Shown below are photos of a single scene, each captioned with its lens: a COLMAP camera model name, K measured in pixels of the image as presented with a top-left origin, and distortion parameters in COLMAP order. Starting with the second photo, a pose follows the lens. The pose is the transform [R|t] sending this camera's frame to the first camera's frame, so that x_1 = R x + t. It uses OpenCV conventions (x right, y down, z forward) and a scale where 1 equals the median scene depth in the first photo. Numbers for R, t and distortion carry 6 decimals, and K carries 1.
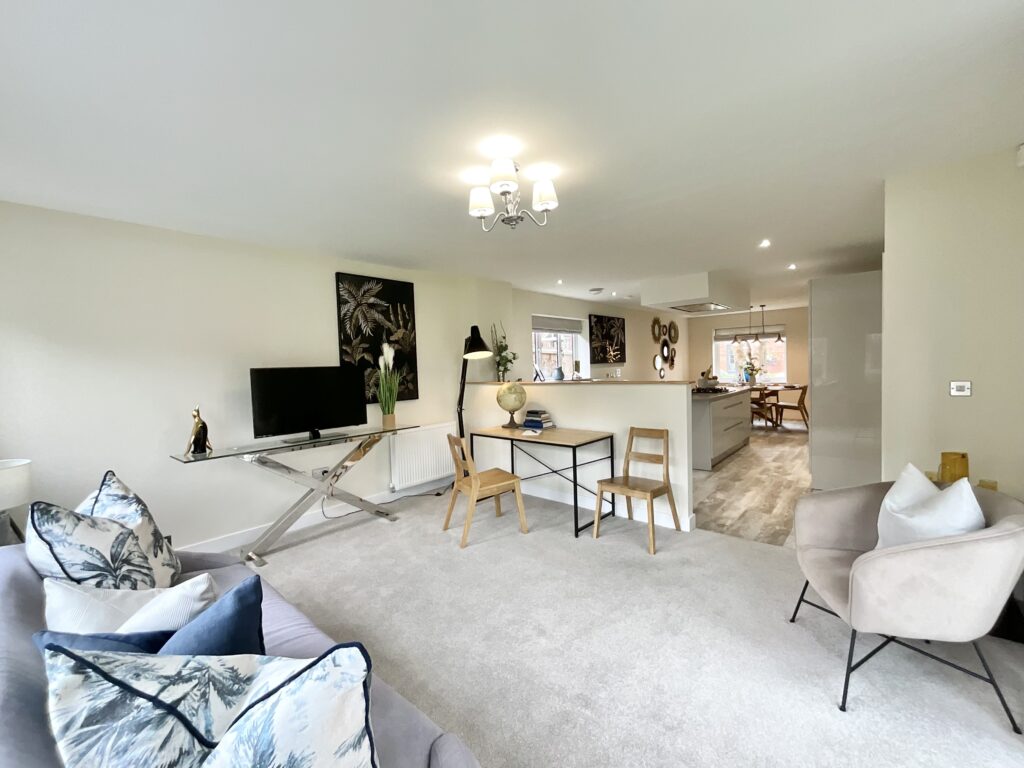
lens RADIAL K [[418.1, 0, 516.5], [0, 418.1, 382.8], [0, 0, 1]] dist [0.002840, -0.000298]
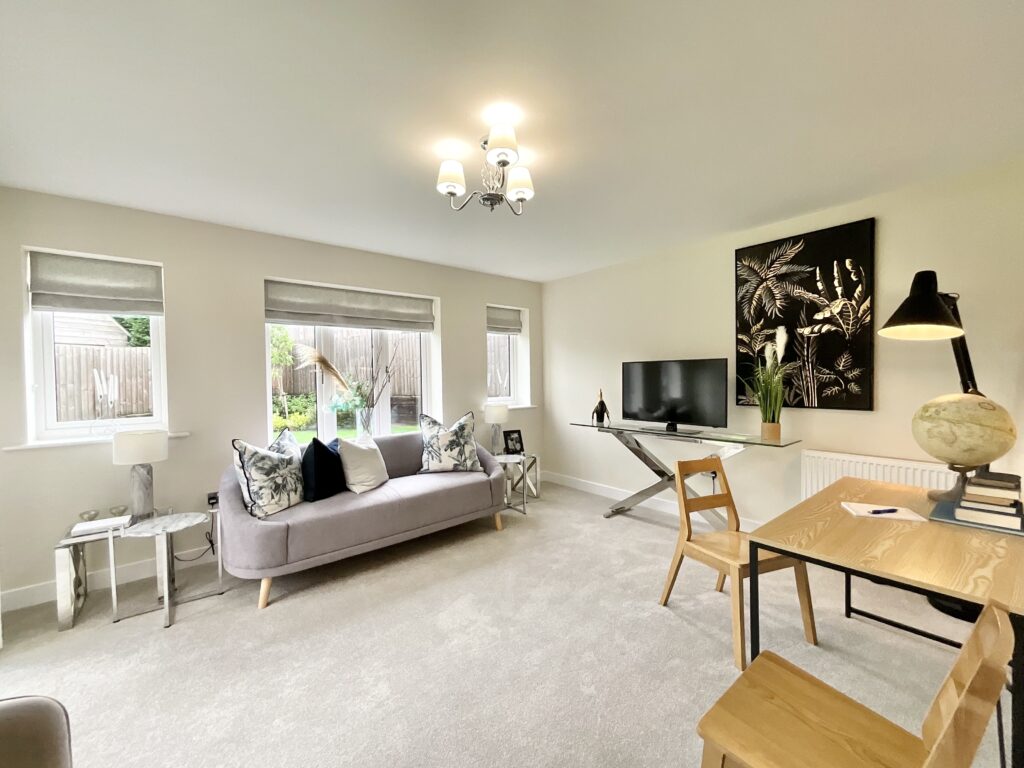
lens RADIAL K [[418.1, 0, 511.0], [0, 418.1, 381.5], [0, 0, 1]] dist [0.002840, -0.000298]
pose [[-0.147412, 0.047165, -0.987950, 0.463995], [-0.022094, 0.998456, 0.050964, -0.023977], [0.988828, 0.029340, -0.146142, 0.615382]]
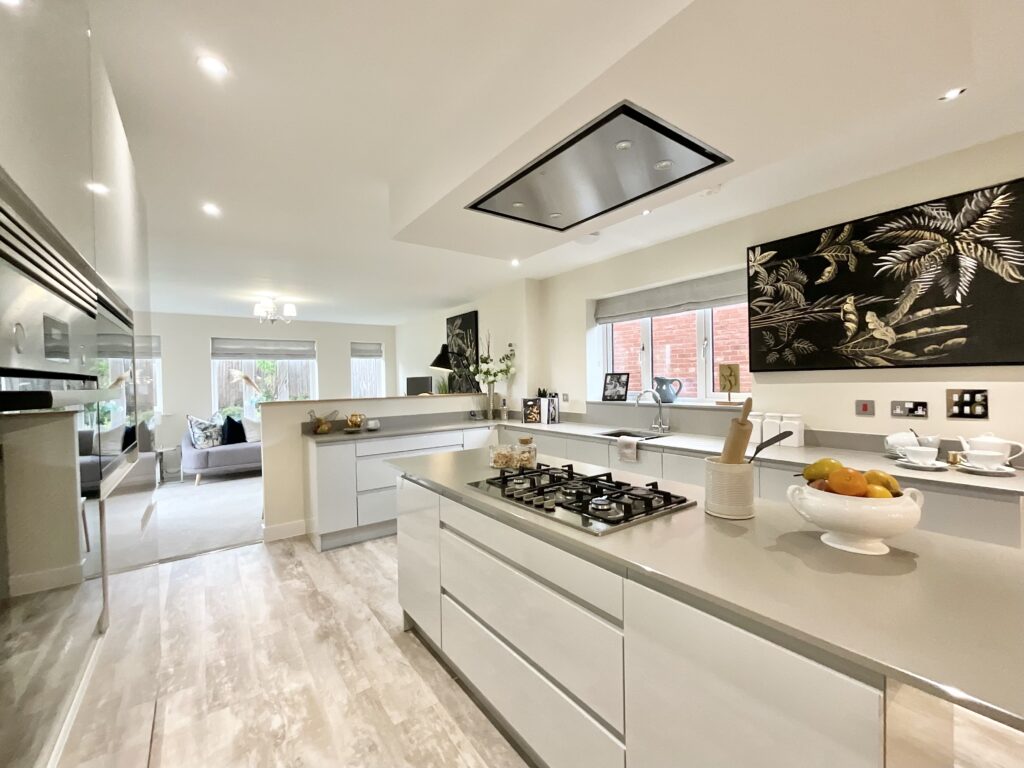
lens RADIAL K [[418.1, 0, 516.0], [0, 418.1, 380.6], [0, 0, 1]] dist [0.002840, -0.000298]
pose [[-0.201687, 0.041877, -0.978554, 1.057152], [-0.011630, 0.998913, 0.045145, -0.089073], [0.979381, 0.020486, -0.200981, 1.470126]]
